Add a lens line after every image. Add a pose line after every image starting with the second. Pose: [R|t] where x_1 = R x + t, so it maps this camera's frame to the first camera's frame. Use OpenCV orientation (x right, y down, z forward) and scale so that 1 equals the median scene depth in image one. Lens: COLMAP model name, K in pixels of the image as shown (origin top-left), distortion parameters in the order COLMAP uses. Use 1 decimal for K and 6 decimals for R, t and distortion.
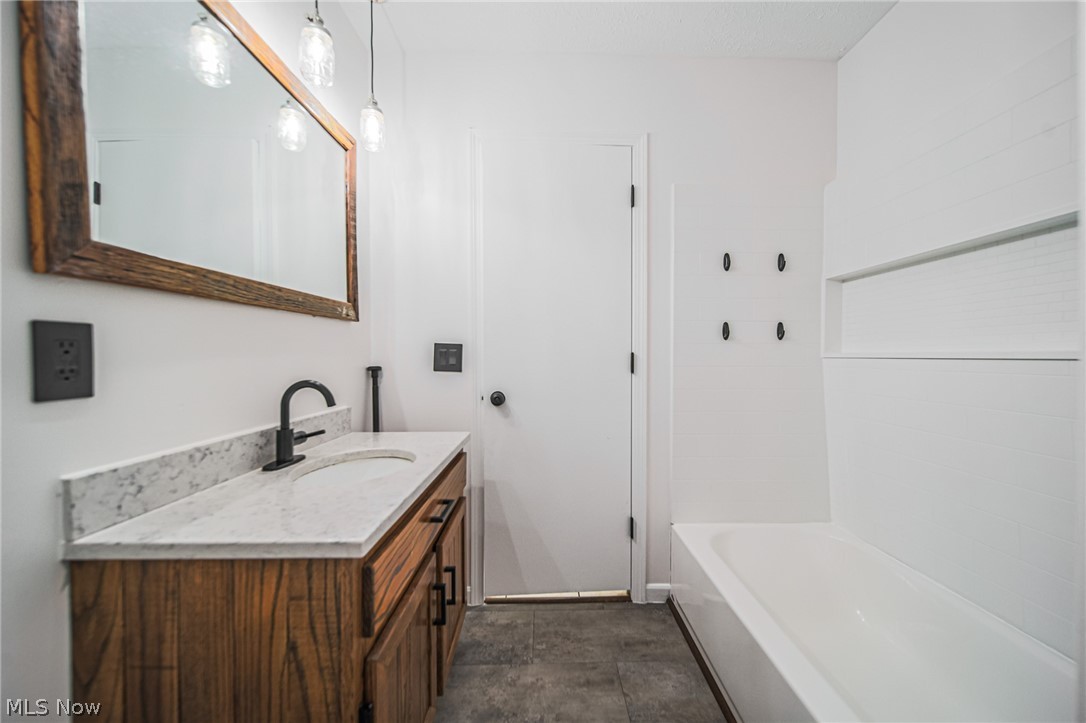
lens RADIAL K [[420.8, 0, 544.0], [0, 420.8, 360.2], [0, 0, 1]] dist [-0.000321, -0.000015]
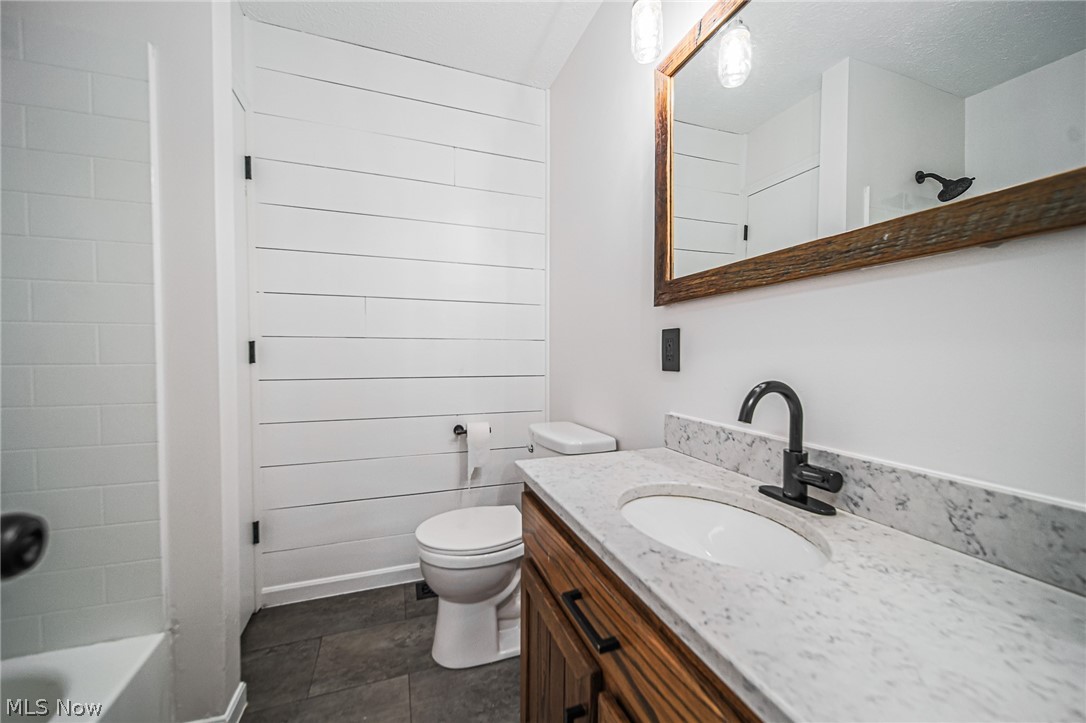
lens RADIAL K [[420.8, 0, 544.0], [0, 420.8, 358.5], [0, 0, 1]] dist [-0.000321, -0.000015]
pose [[-0.941179, 0.005213, -0.337869, 0.004982], [-0.003968, 0.999642, 0.026475, -0.005732], [0.337886, 0.026258, -0.940821, 2.039340]]
